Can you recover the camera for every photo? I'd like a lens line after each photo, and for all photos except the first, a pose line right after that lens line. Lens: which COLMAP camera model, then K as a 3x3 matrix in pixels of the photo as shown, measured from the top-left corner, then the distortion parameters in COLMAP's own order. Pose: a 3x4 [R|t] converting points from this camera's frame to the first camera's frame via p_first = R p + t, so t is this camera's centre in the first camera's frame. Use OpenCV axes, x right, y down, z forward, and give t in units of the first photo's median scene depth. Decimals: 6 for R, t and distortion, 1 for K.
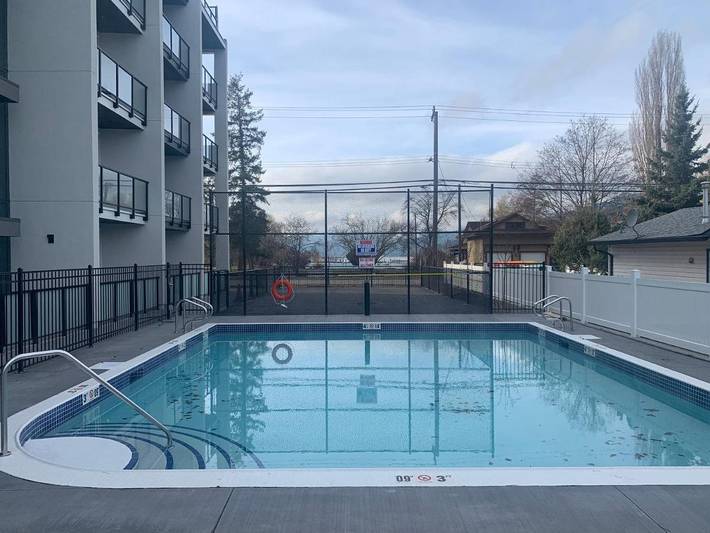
lens RADIAL K [[529.5, 0, 355.0], [0, 529.5, 266.5], [0, 0, 1]] dist [0.003988, -0.000615]
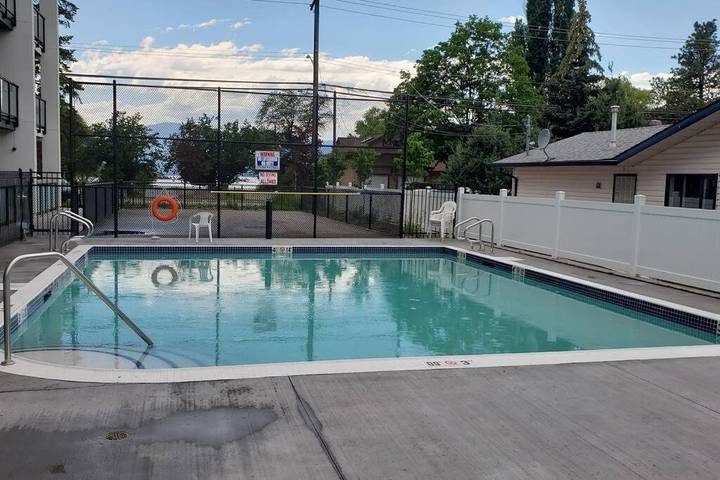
lens RADIAL K [[653.7, 0, 360.0], [0, 653.7, 240.0], [0, 0, 1]] dist [-0.004892, -0.009935]
pose [[0.964995, 0.006821, 0.262181, -0.102008], [-0.026862, 0.996975, 0.072933, 0.012086], [-0.260890, -0.077423, 0.962259, -0.060623]]
